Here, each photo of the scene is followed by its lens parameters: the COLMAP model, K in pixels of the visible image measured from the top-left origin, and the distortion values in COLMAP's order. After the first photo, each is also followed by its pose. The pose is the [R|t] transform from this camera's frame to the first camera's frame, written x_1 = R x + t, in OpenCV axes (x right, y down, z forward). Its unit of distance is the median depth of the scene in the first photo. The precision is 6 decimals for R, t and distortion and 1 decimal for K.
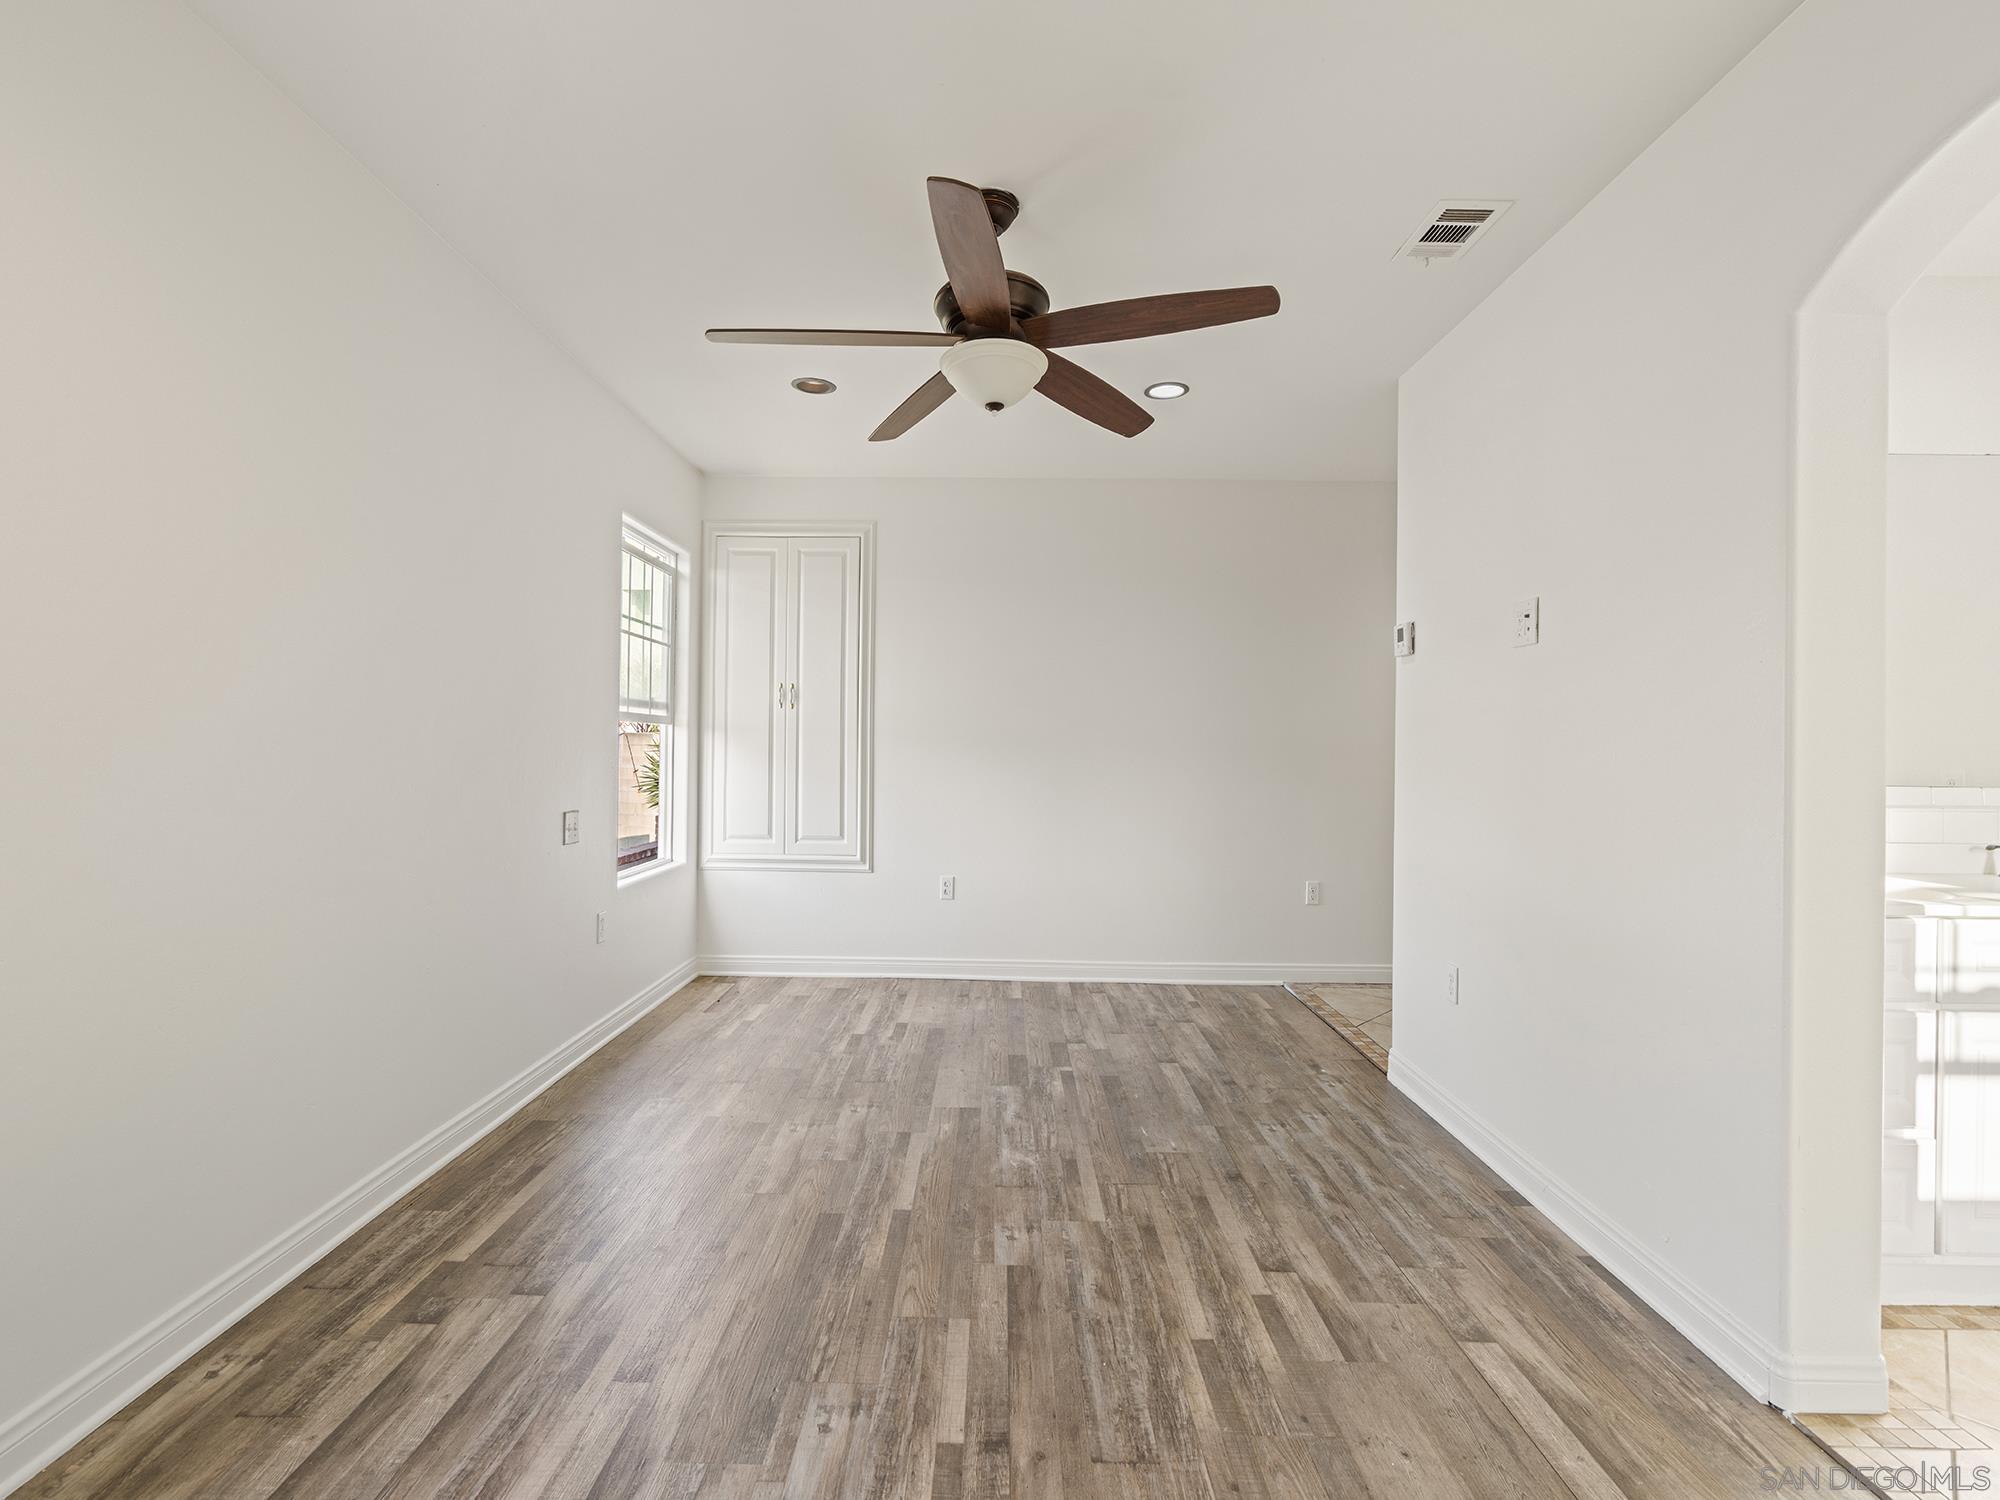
lens RADIAL K [[910.8, 0, 1003.1], [0, 910.8, 751.0], [0, 0, 1]] dist [0.003389, -0.001851]
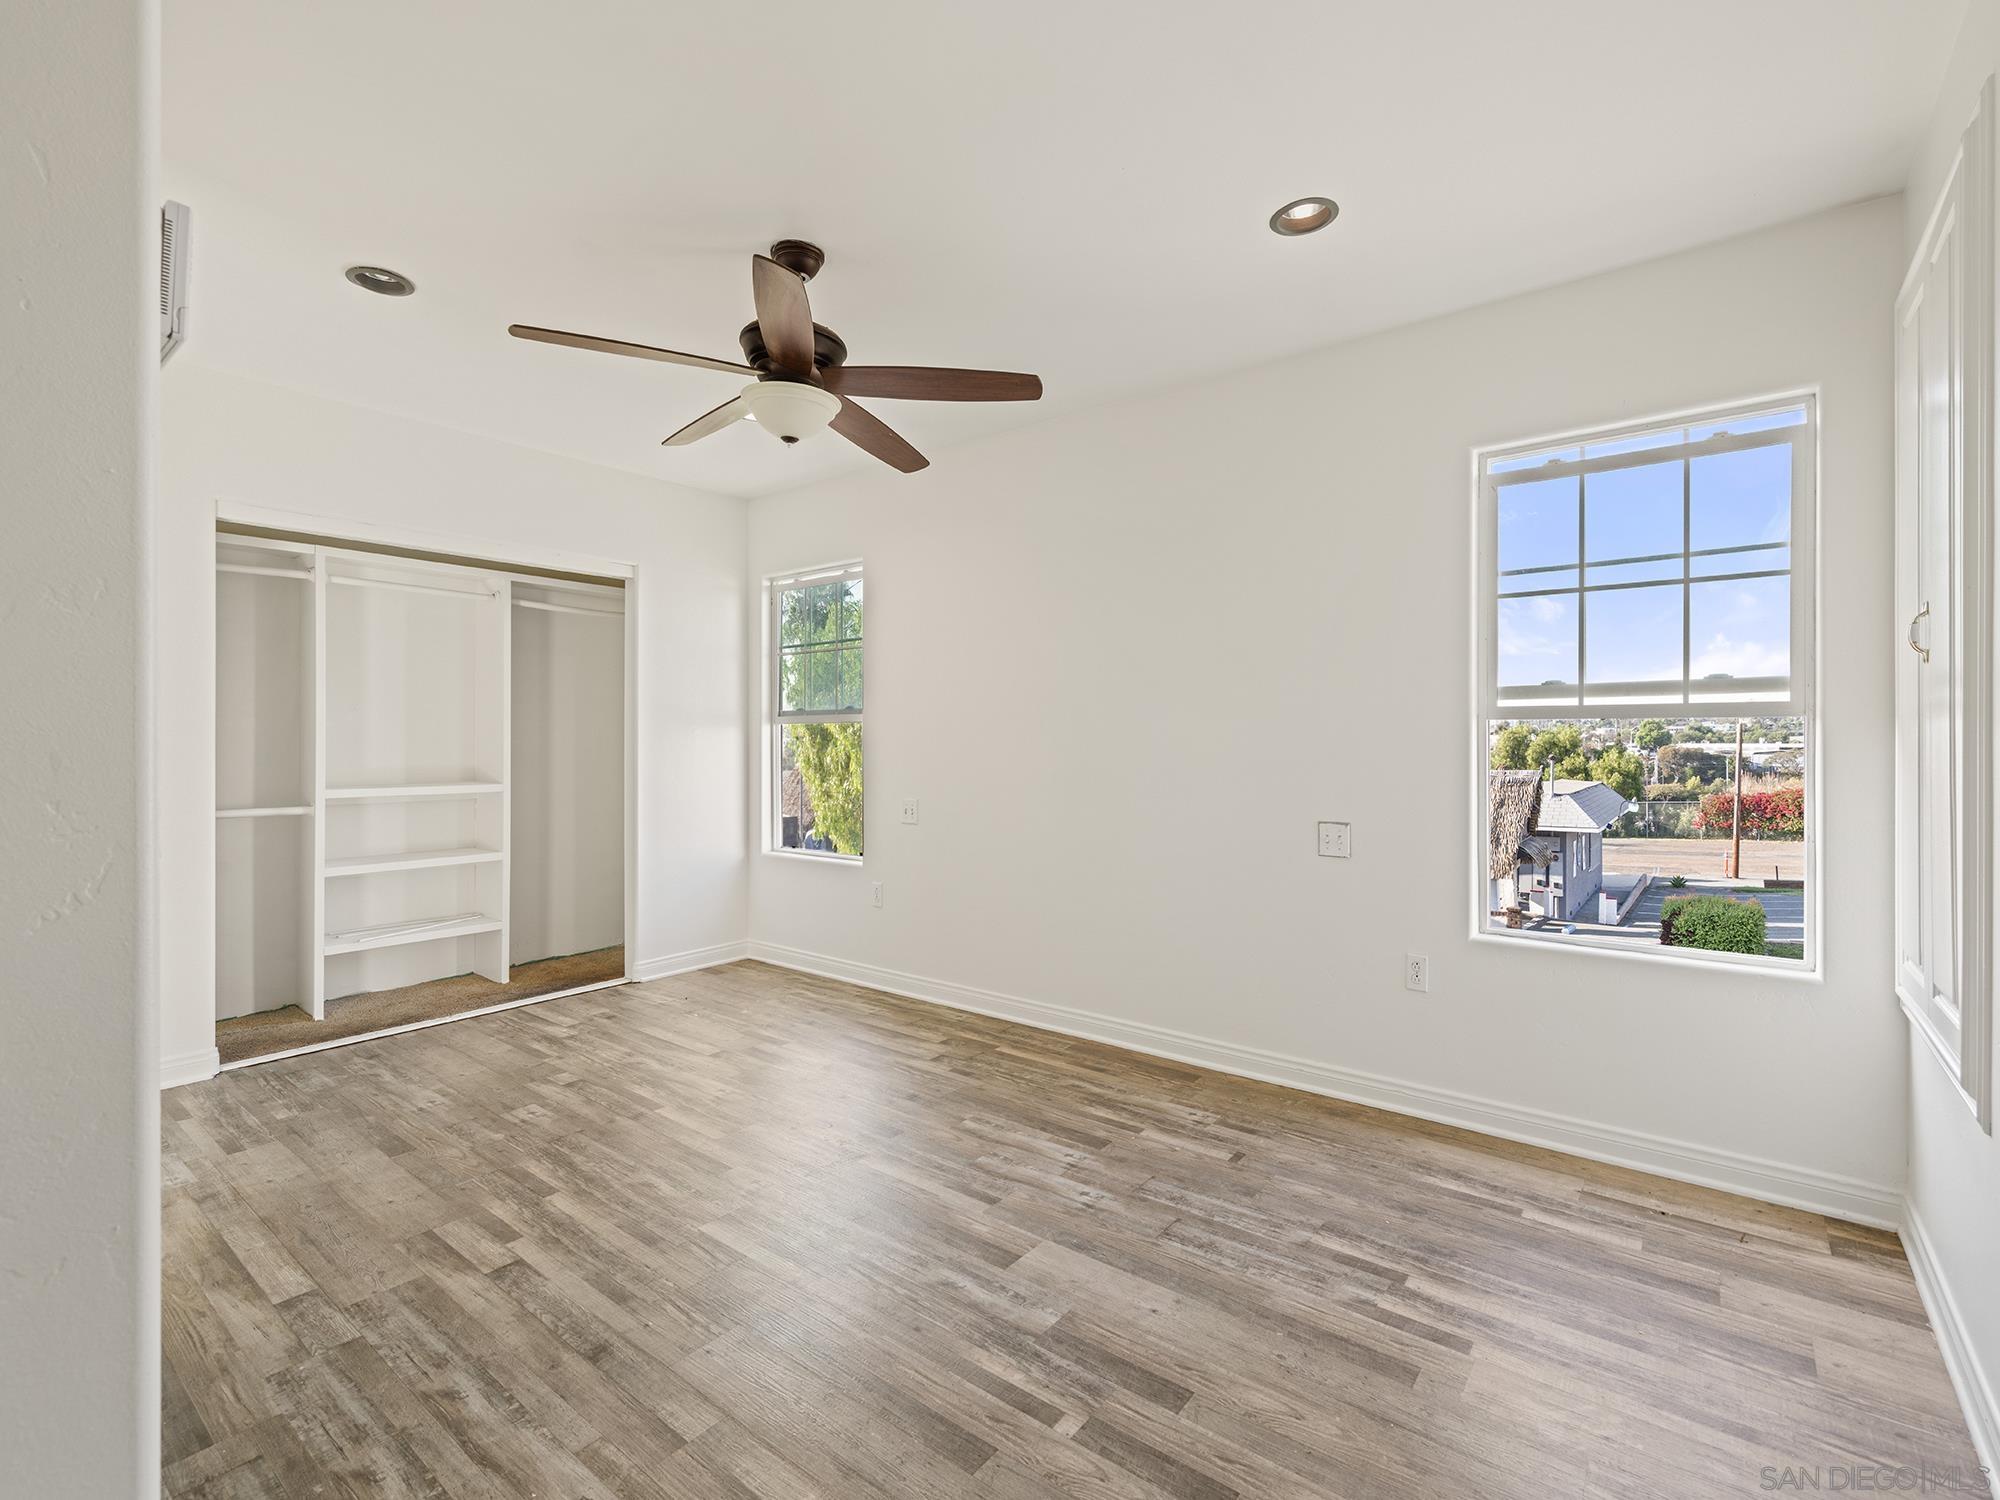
lens RADIAL K [[910.8, 0, 999.7], [0, 910.8, 749.1], [0, 0, 1]] dist [0.003389, -0.001851]
pose [[-0.618821, -0.012149, -0.785438, 0.688410], [-0.012162, 0.999909, -0.005884, -0.001842], [0.785438, 0.005912, -0.618913, 1.854580]]
